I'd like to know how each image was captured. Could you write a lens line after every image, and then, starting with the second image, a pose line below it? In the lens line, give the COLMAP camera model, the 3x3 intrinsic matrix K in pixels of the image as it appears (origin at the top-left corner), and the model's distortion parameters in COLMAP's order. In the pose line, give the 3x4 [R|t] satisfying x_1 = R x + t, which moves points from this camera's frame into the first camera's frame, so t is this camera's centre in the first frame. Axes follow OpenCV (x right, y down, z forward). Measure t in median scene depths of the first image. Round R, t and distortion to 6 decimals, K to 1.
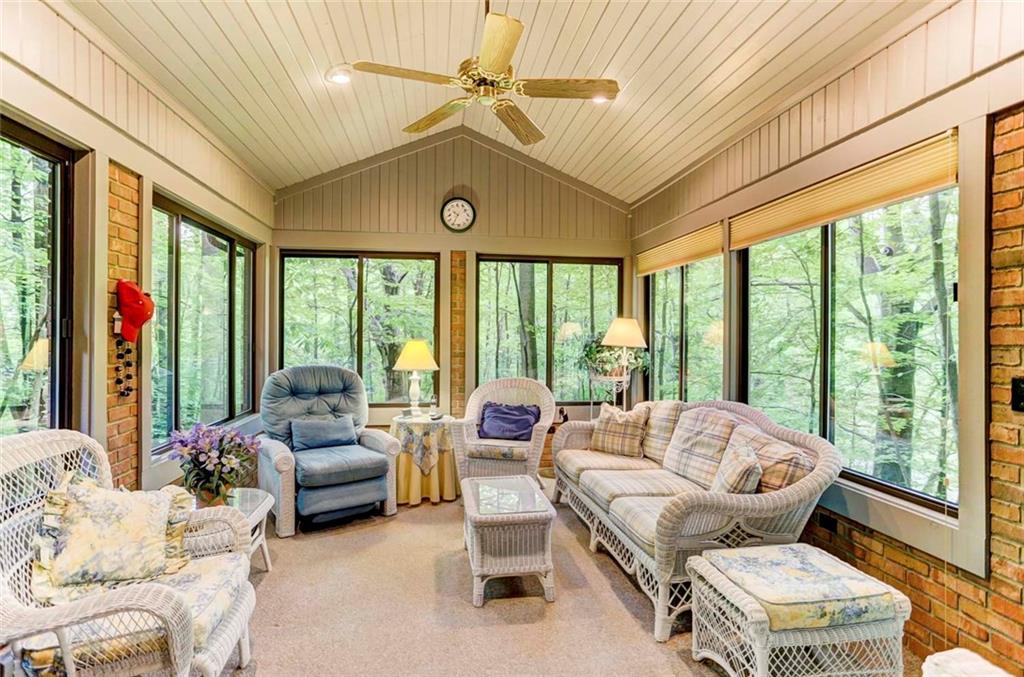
lens RADIAL K [[509.5, 0, 512.0], [0, 509.5, 338.5], [0, 0, 1]] dist [-0.014636, 0.000625]
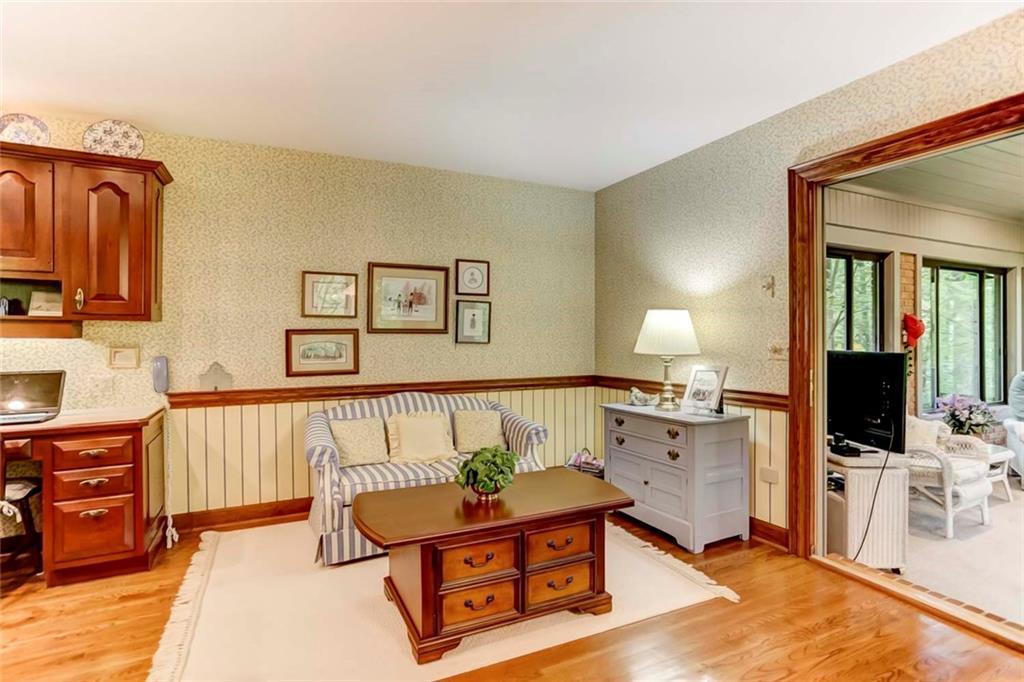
lens RADIAL K [[504.4, 0, 507.6], [0, 504.4, 339.5], [0, 0, 1]] dist [-0.040510, 0.028368]
pose [[0.287806, -0.006469, -0.957667, 0.407825], [0.000283, 0.999978, -0.006670, -0.005482], [0.957689, 0.001648, 0.287802, -0.682017]]
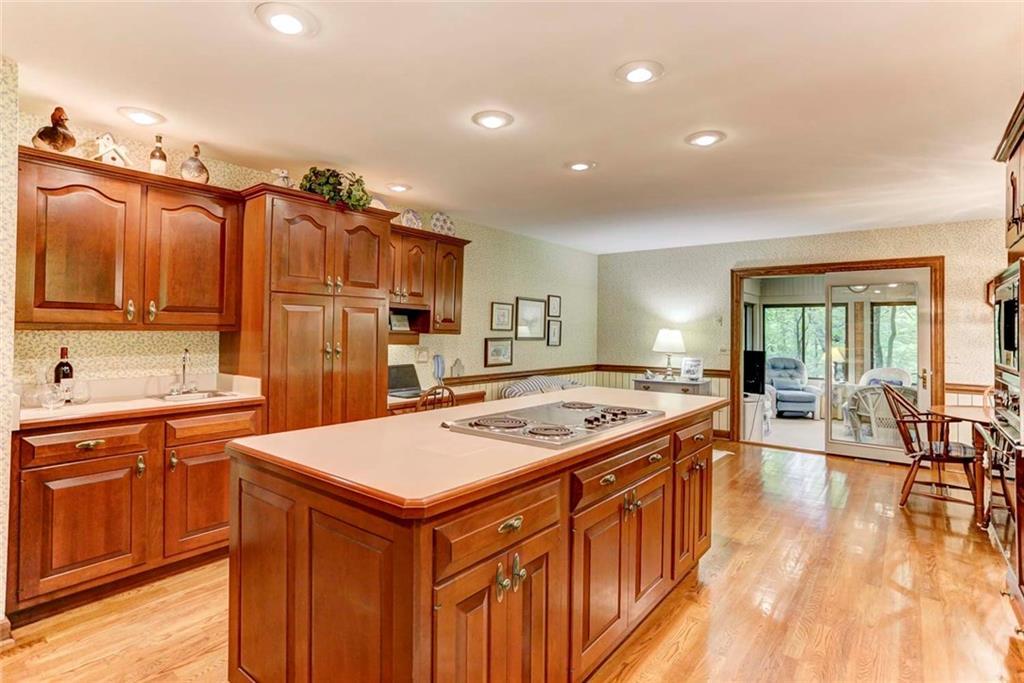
lens RADIAL K [[501.1, 0, 509.4], [0, 501.1, 331.8], [0, 0, 1]] dist [0.001253, 0.000042]
pose [[0.676028, -0.006491, -0.736847, 0.555331], [-0.006190, 0.999876, -0.014487, -0.028385], [0.736850, 0.014355, 0.675904, -1.771463]]
